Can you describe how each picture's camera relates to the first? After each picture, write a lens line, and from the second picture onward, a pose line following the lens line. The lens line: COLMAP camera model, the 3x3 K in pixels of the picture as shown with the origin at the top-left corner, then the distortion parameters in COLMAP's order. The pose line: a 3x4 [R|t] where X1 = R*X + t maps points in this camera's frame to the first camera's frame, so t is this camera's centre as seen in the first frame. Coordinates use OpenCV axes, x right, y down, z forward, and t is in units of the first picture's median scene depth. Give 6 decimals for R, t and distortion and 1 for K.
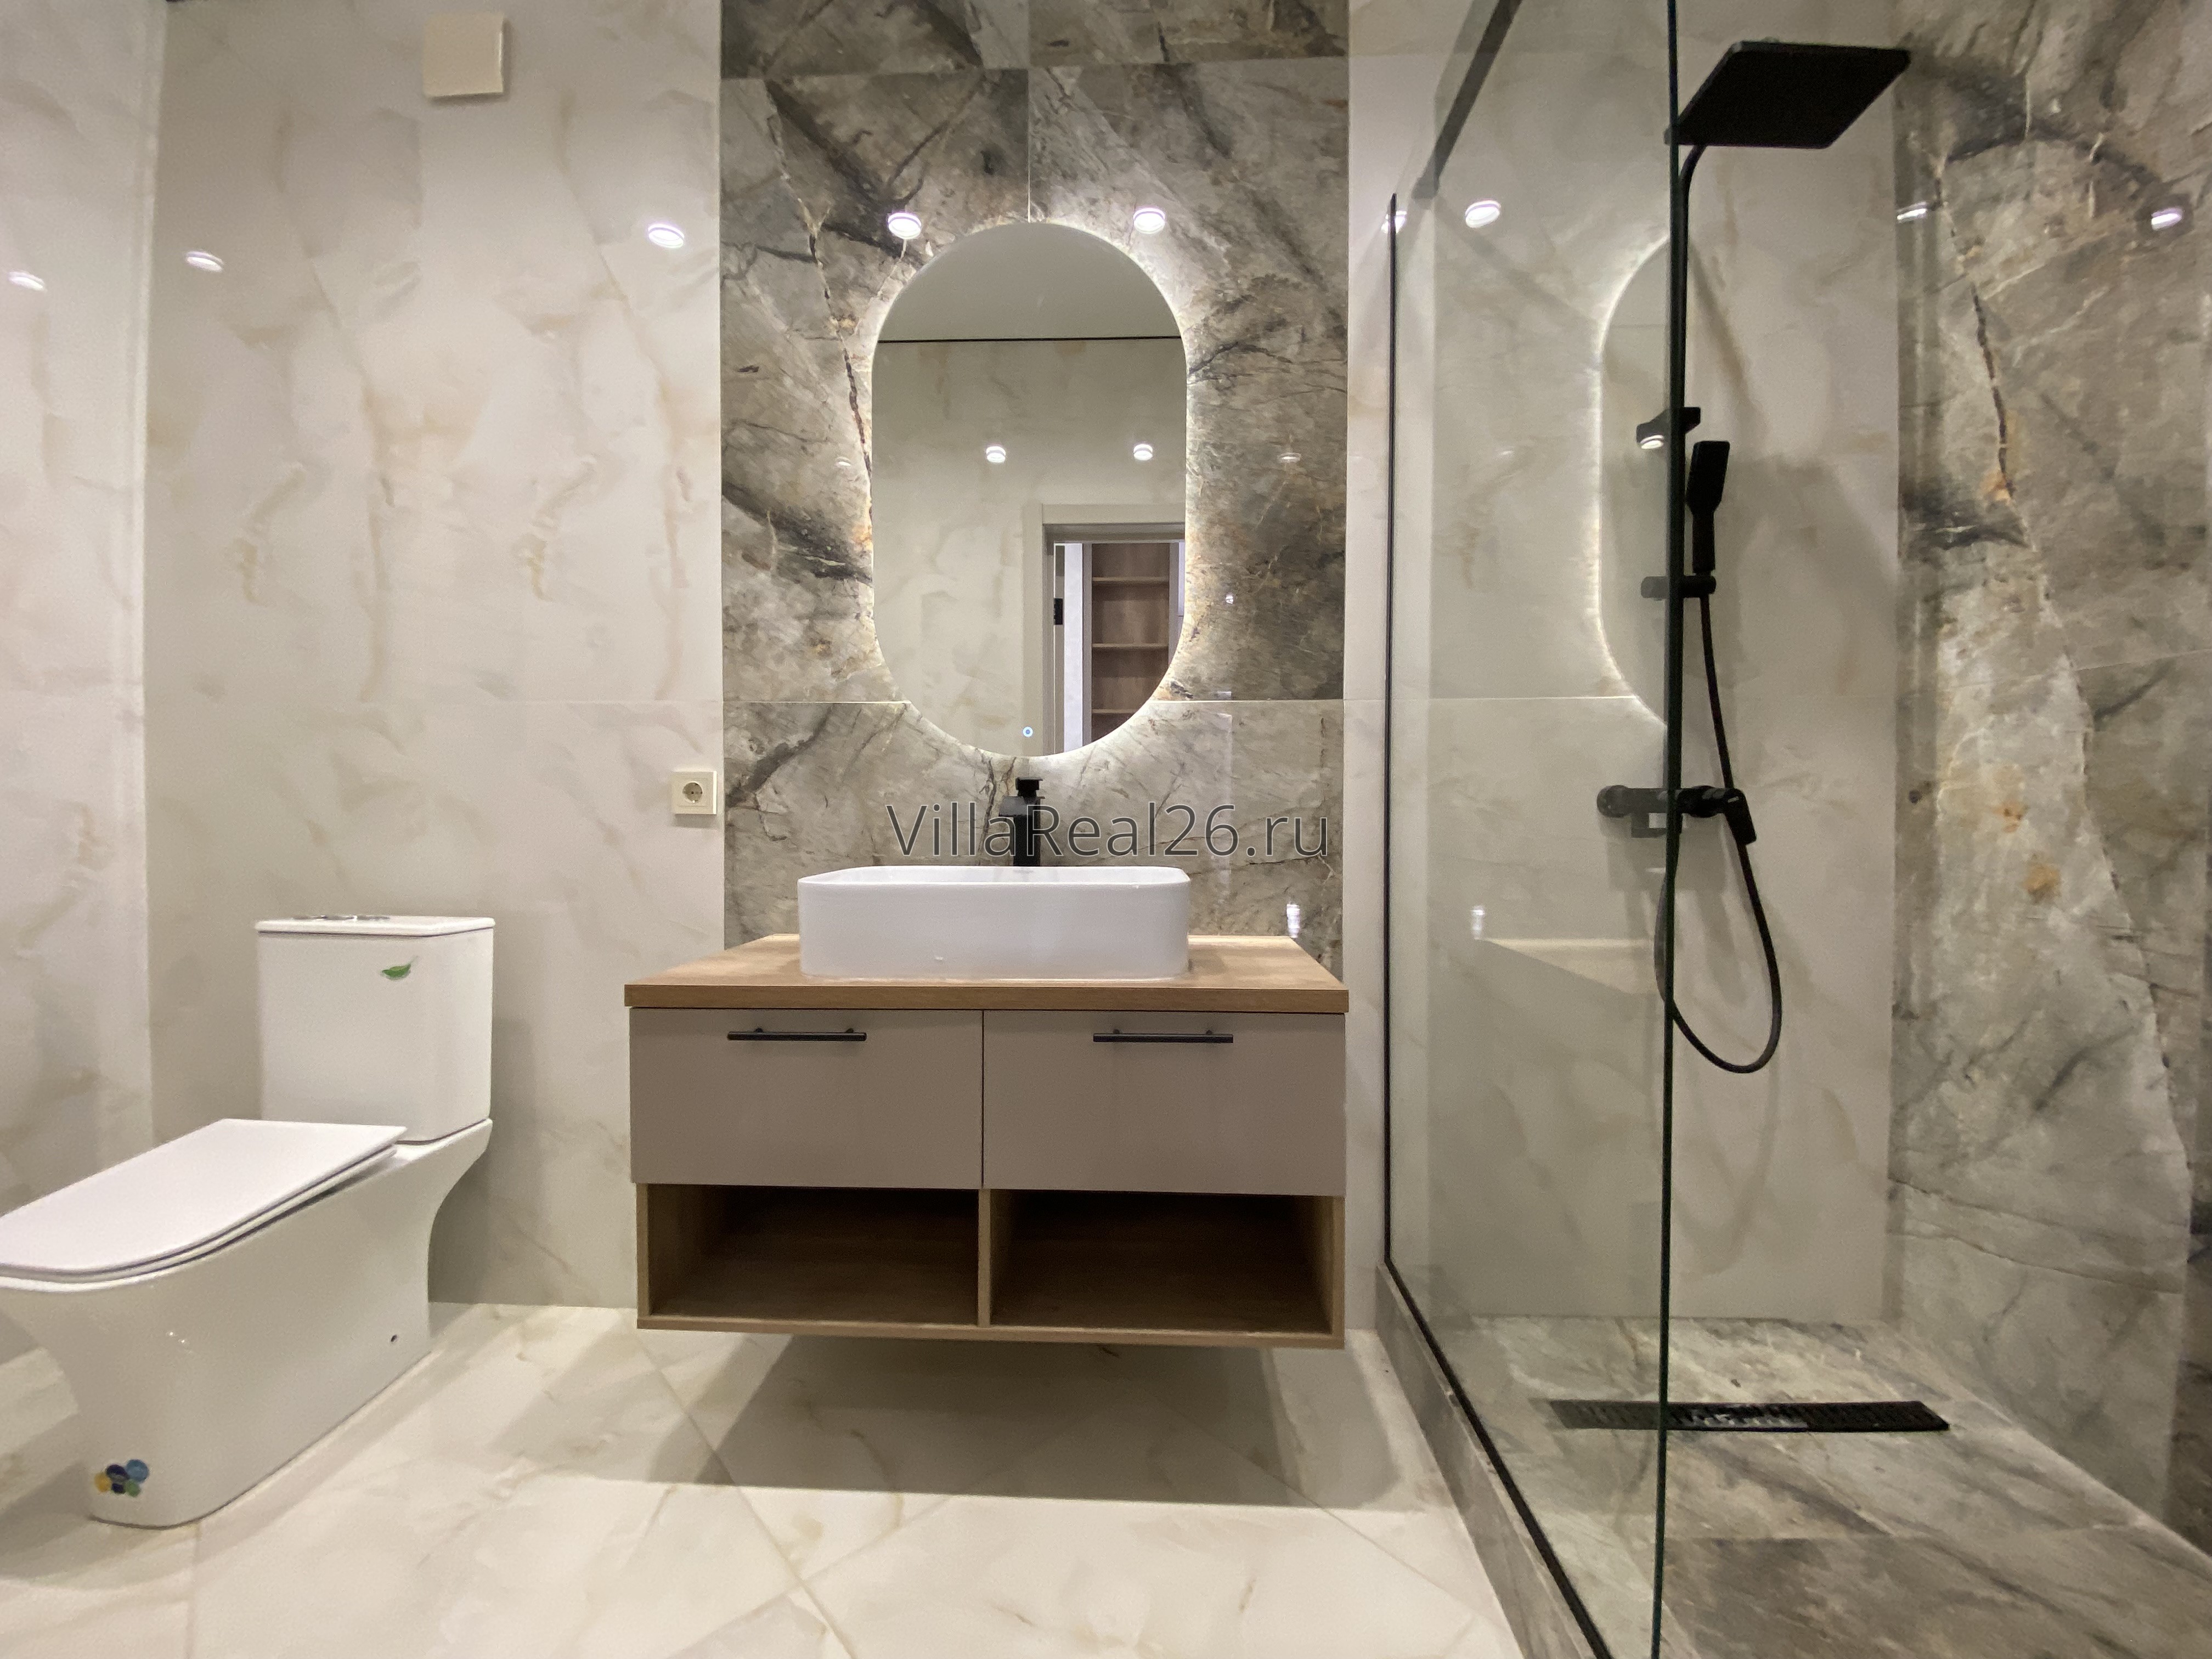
lens RADIAL K [[896.3, 0, 1106.0], [0, 896.3, 829.5], [0, 0, 1]] dist [0.009133, -0.010997]
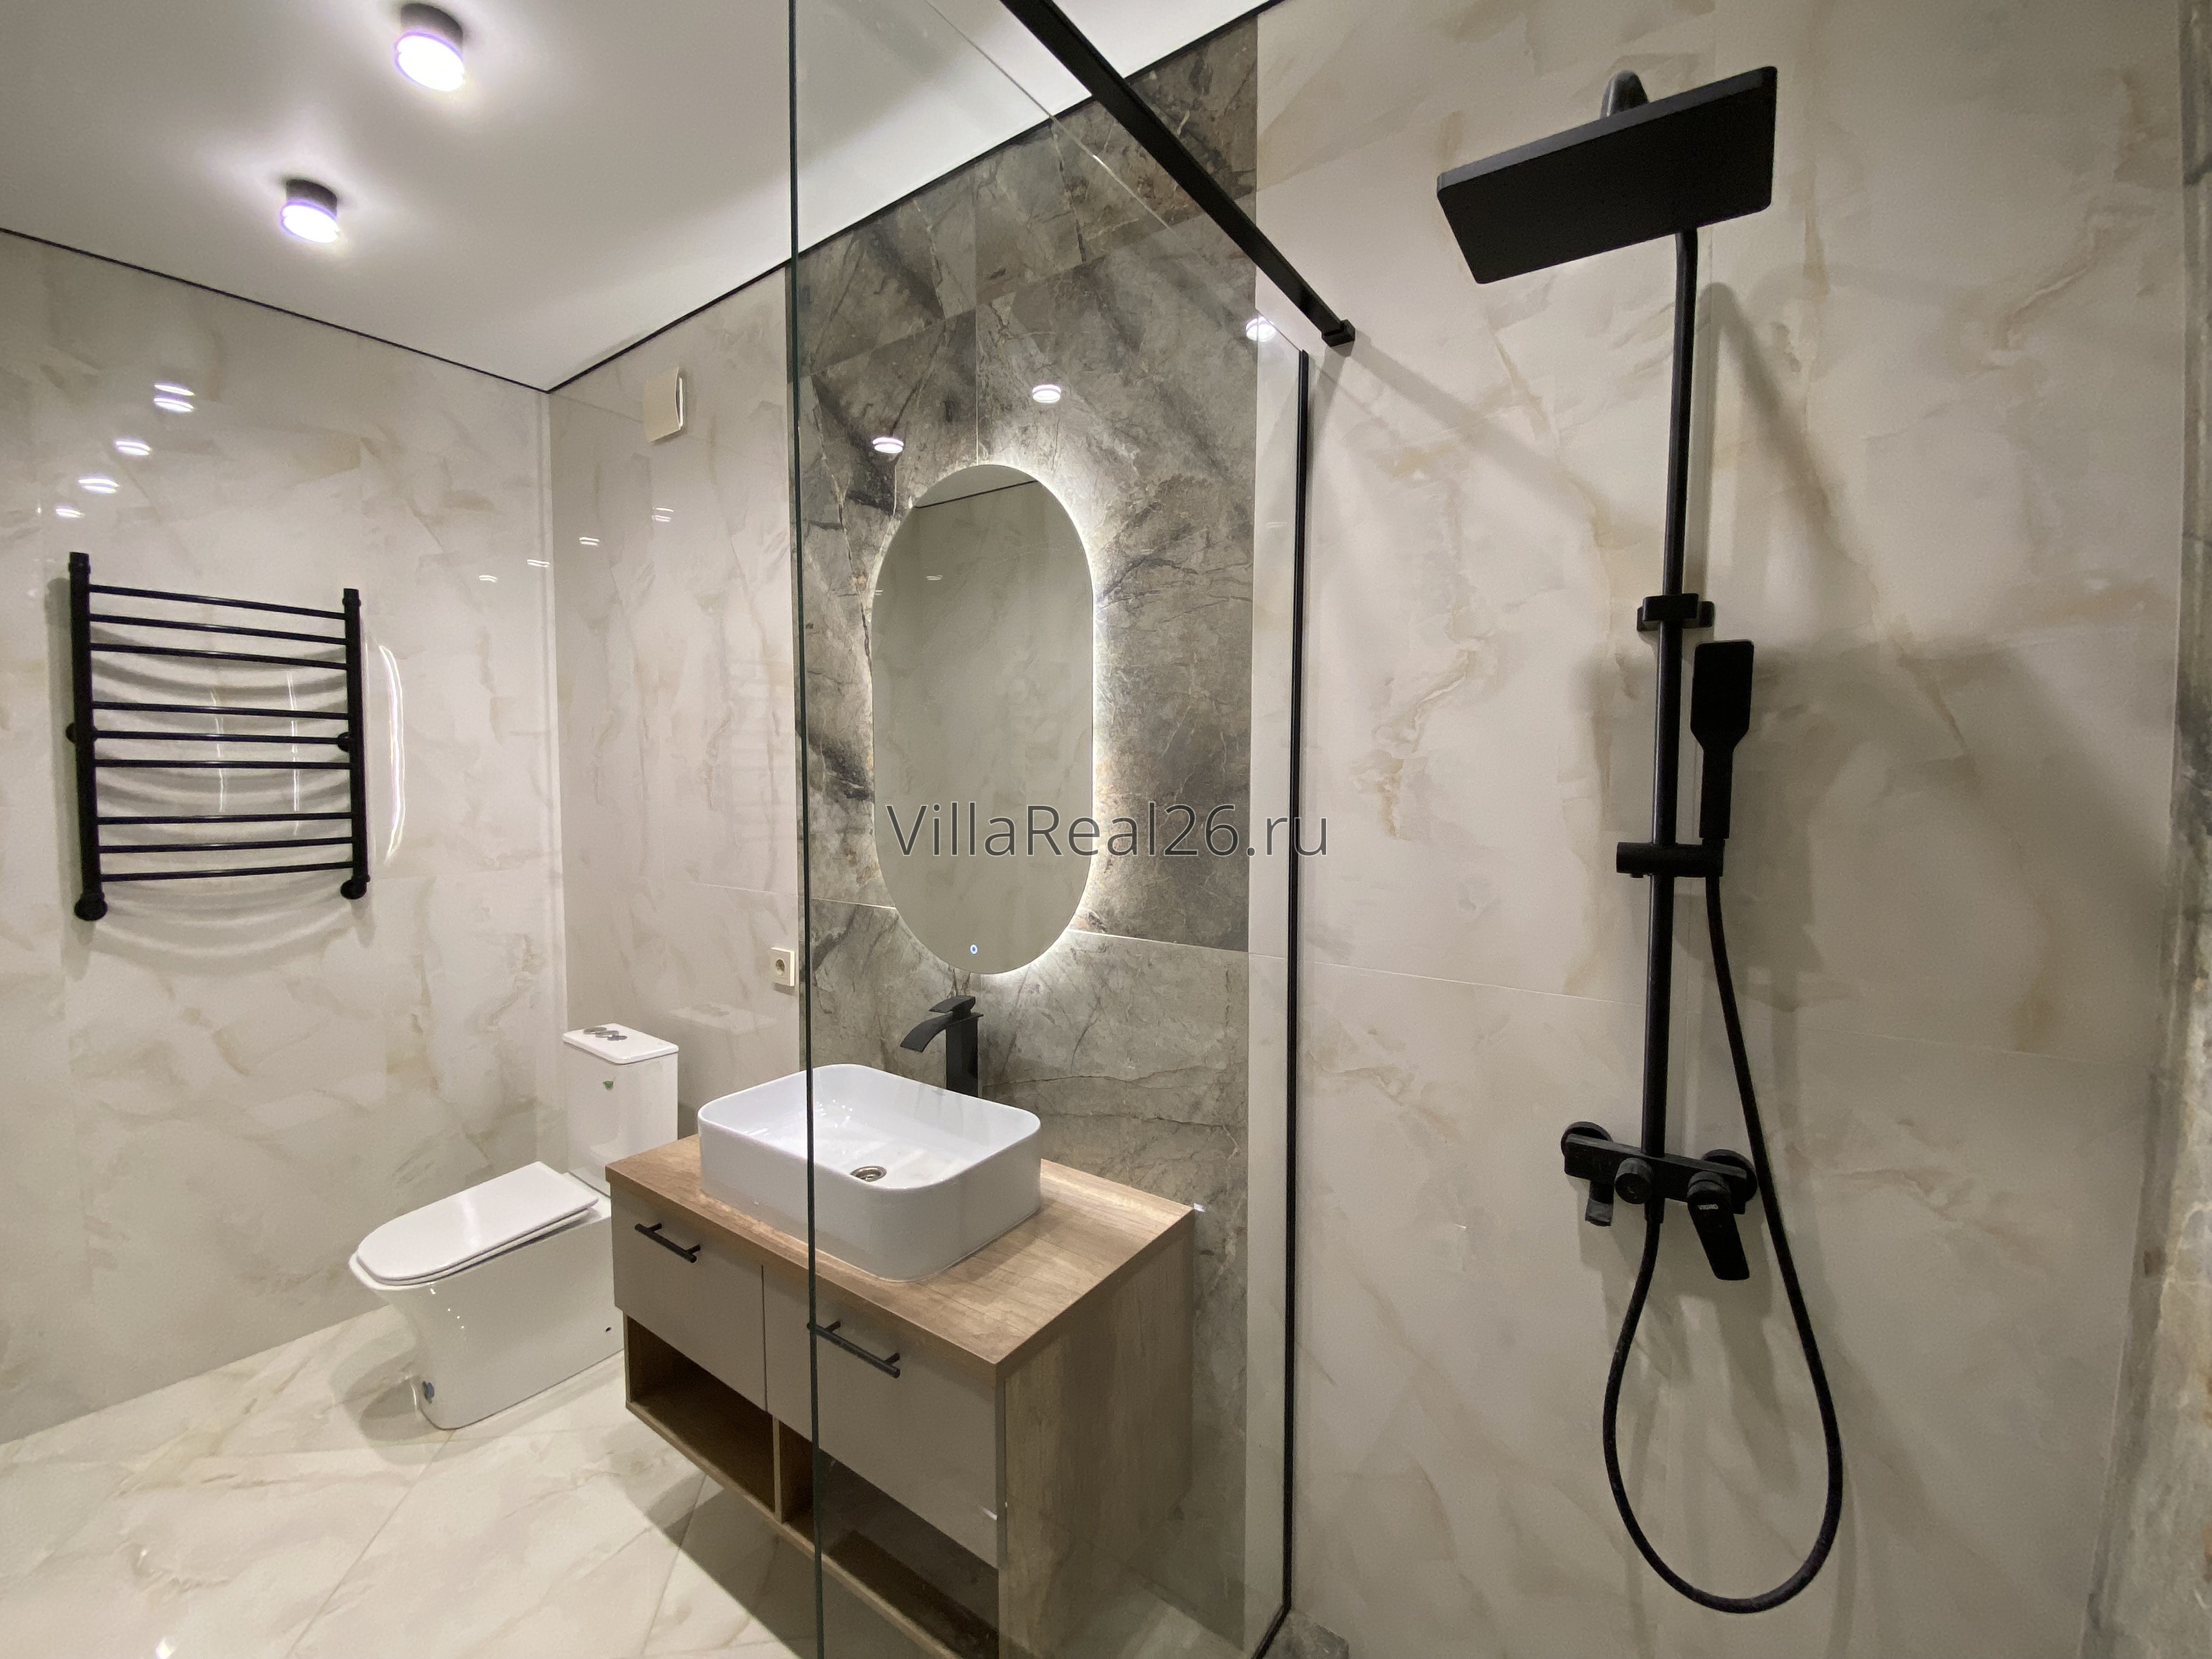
lens RADIAL K [[890.5, 0, 1106.0], [0, 890.5, 829.5], [0, 0, 1]] dist [0.052810, -0.036197]
pose [[0.838485, 0.034482, -0.543832, 0.619869], [-0.011066, 0.998868, 0.046271, -0.303921], [0.544812, -0.032780, 0.837917, 0.198519]]
